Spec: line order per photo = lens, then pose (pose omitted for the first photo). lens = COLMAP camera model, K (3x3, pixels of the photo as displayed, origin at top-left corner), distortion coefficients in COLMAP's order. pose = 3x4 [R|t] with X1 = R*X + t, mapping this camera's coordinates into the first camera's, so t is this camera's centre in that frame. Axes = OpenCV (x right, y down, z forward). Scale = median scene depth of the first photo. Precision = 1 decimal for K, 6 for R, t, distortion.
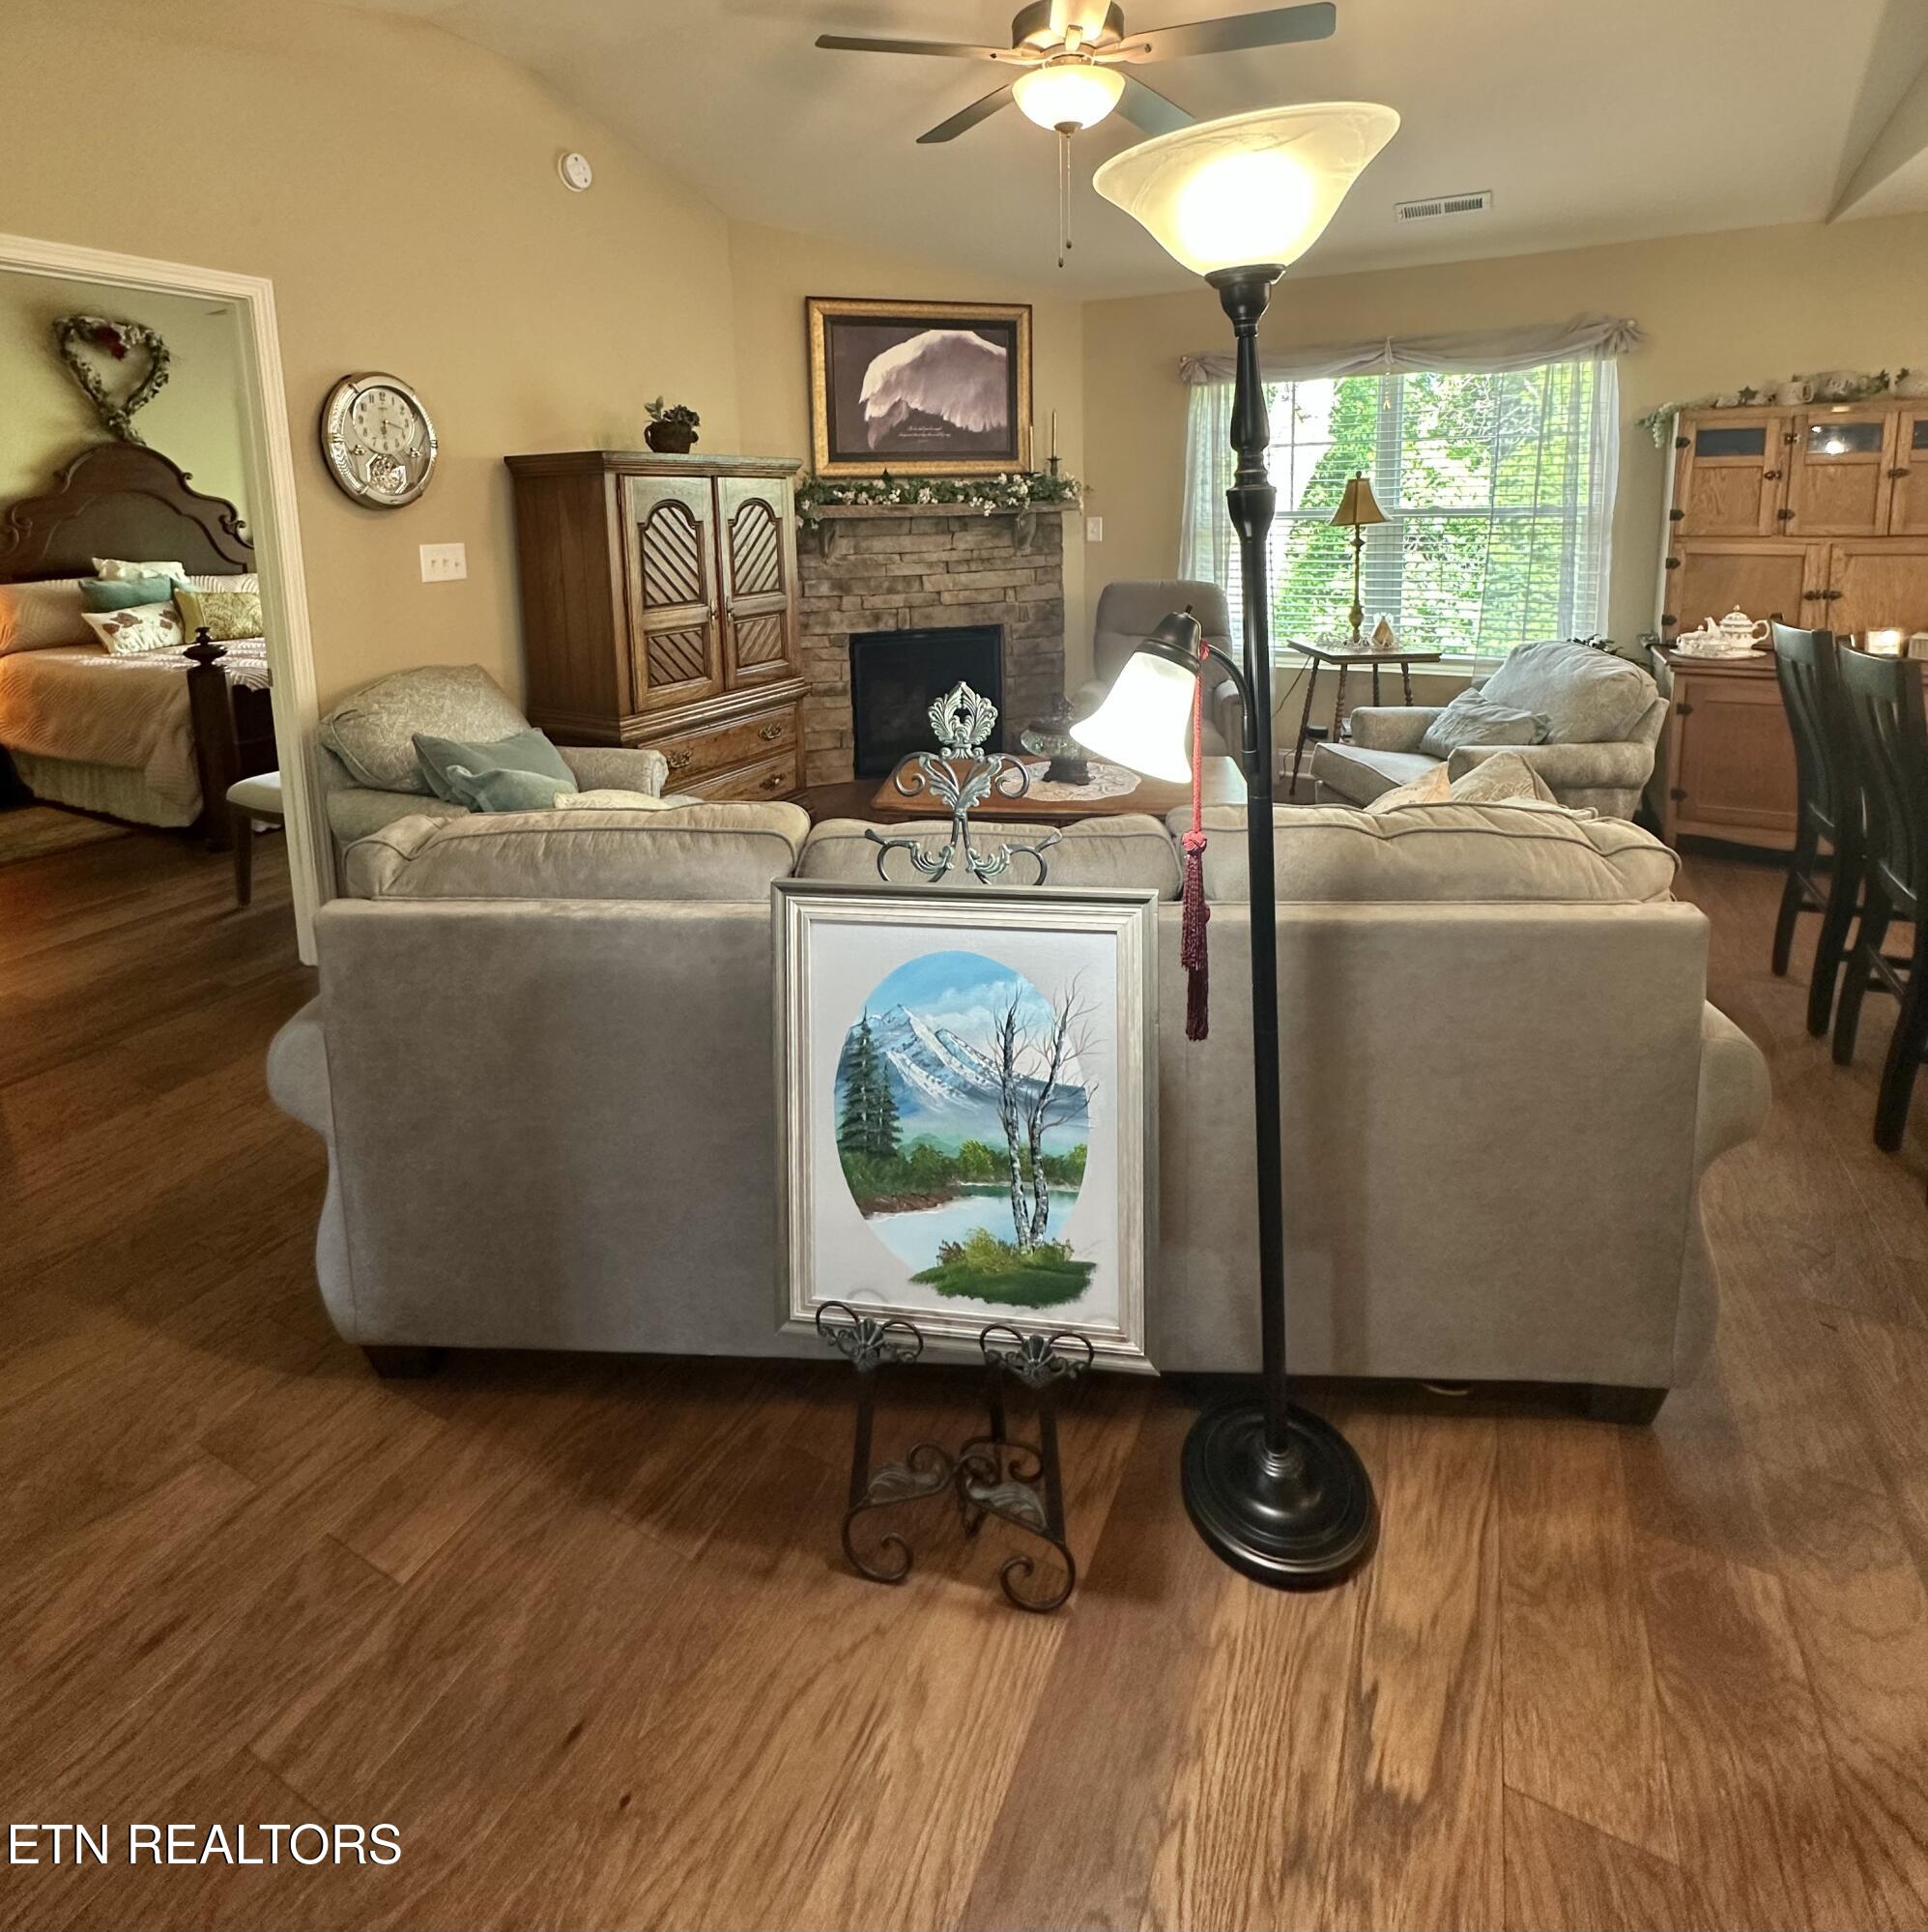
lens RADIAL K [[1819.4, 0, 963.3], [0, 1819.4, 965.1], [0, 0, 1]] dist [-0.009653, 0.008525]
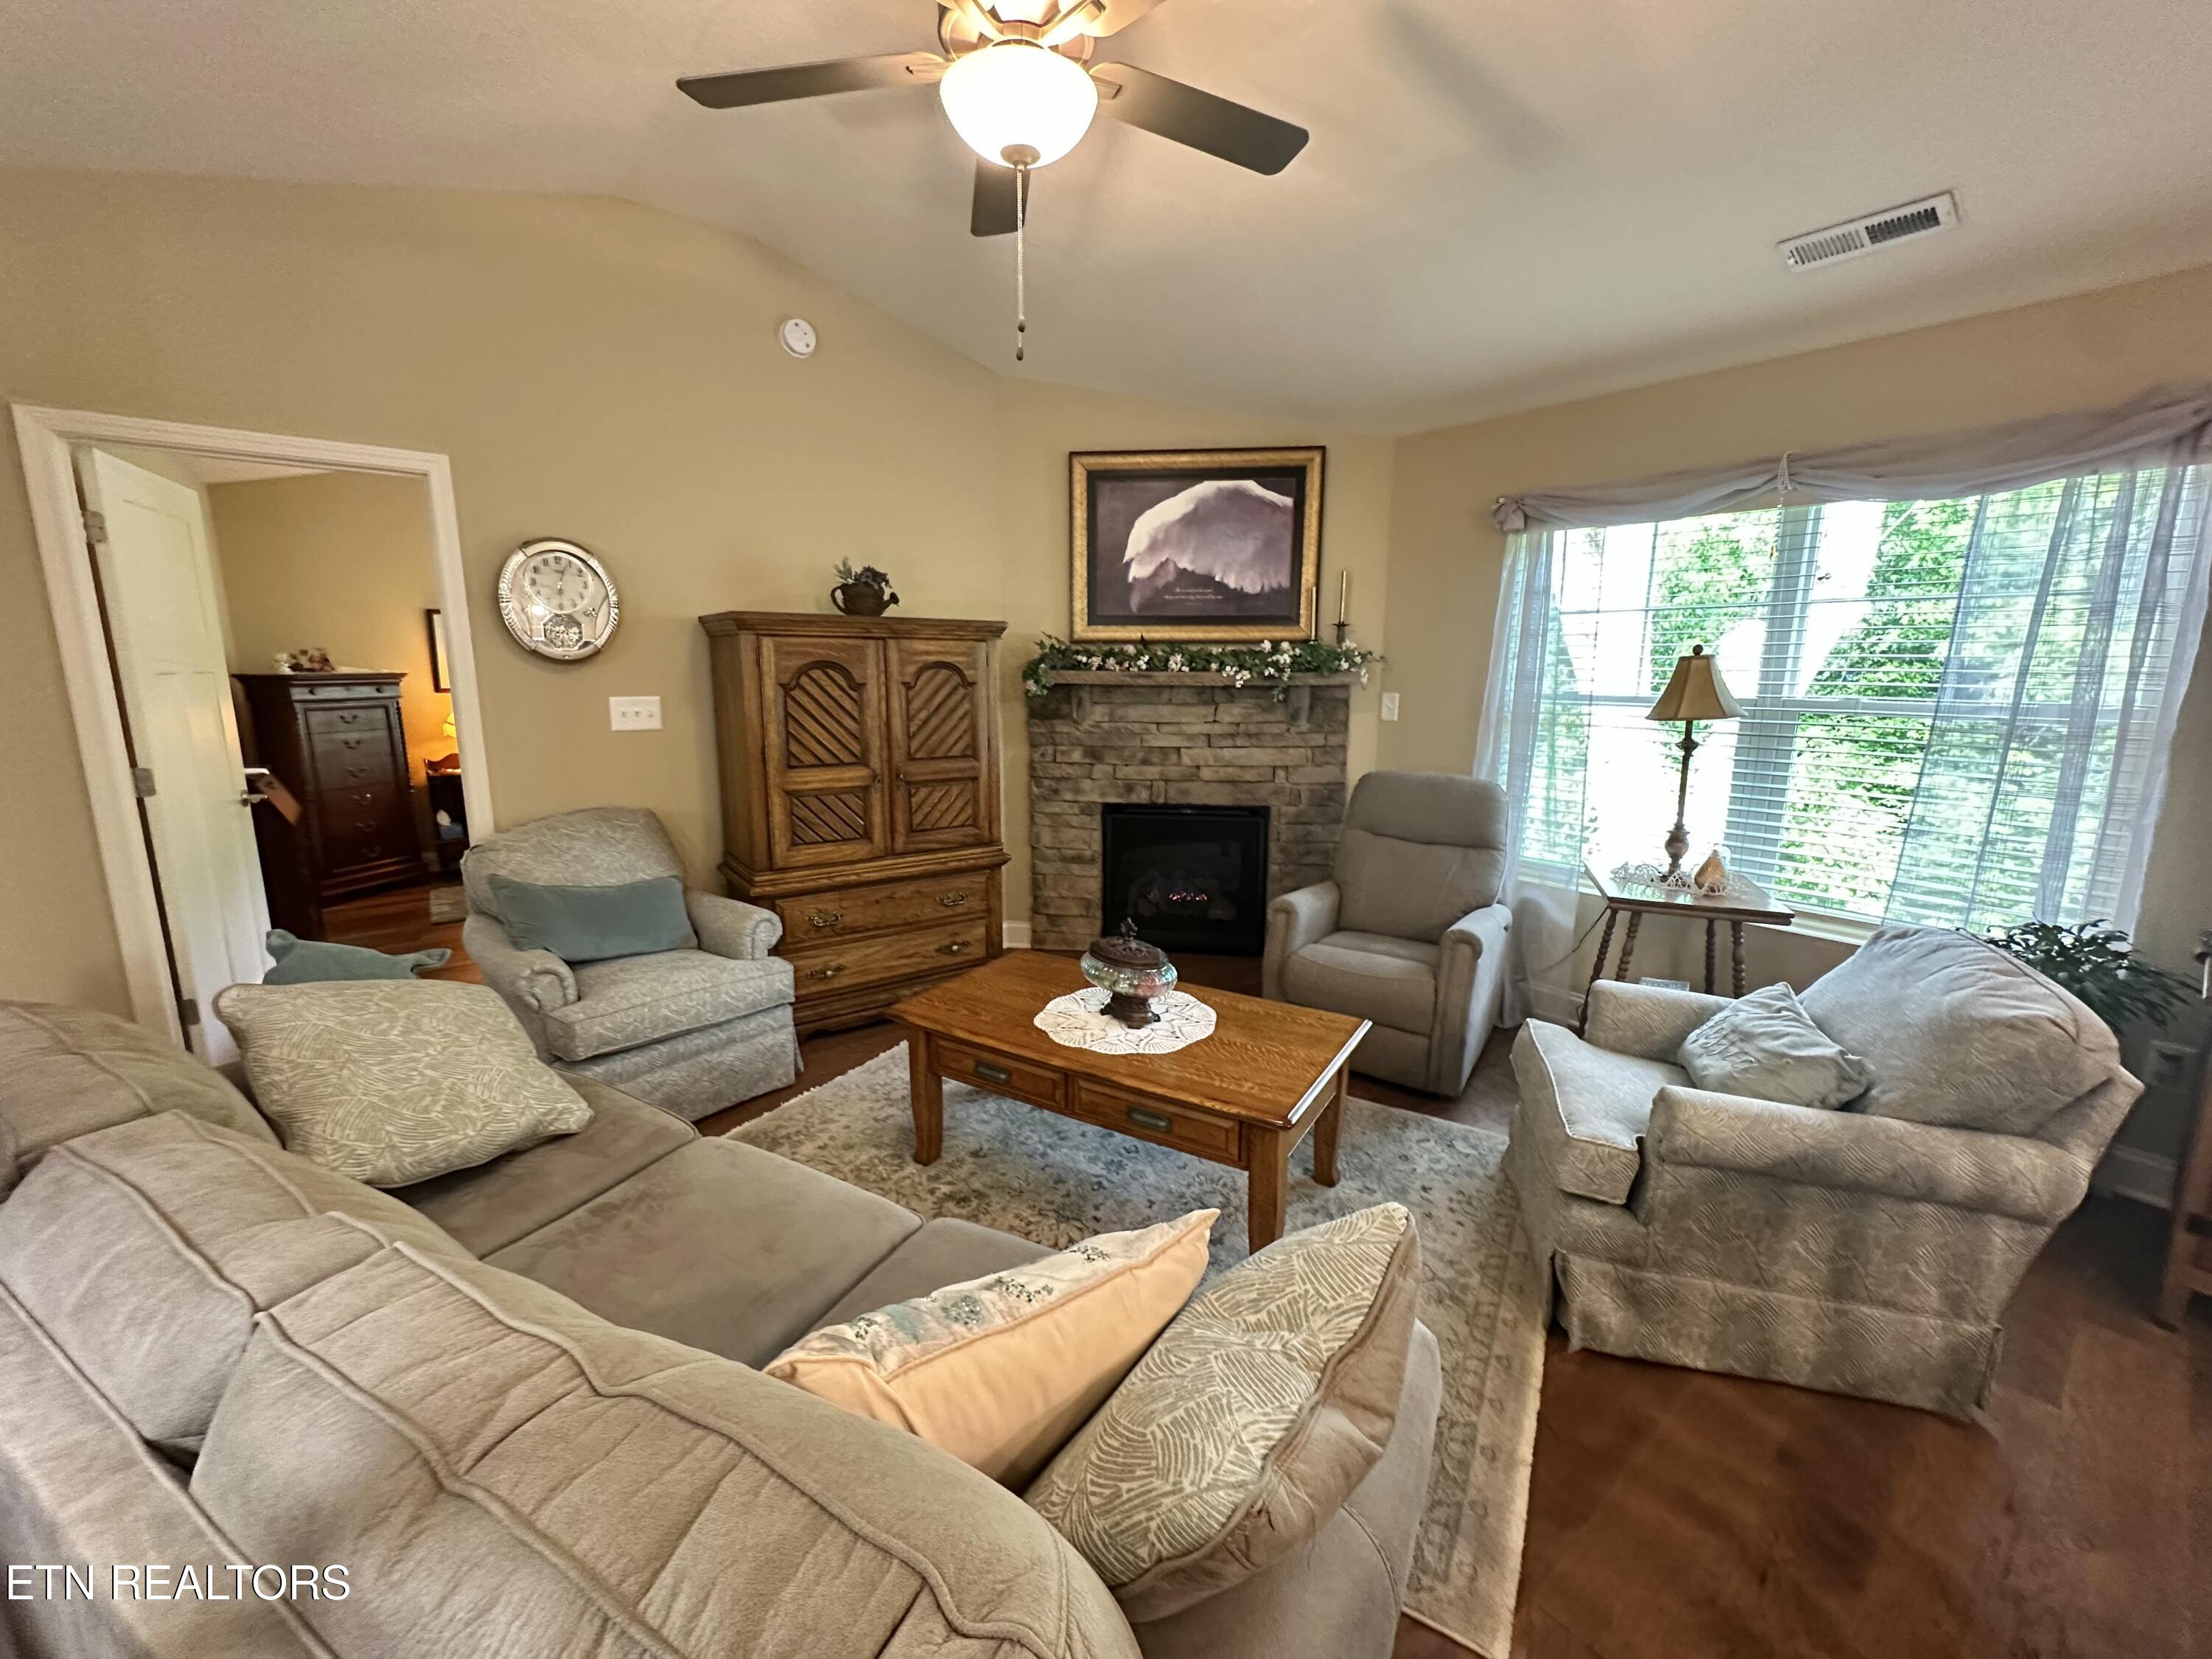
lens RADIAL K [[1141.3, 0, 1105.5], [0, 1141.3, 942.5], [0, 0, 1]] dist [-0.013654, 0.006661]
pose [[0.816761, 0.162420, -0.553644, 0.291527], [-0.162700, 0.985454, 0.049076, -0.140885], [0.553562, 0.049995, 0.831306, 0.506489]]
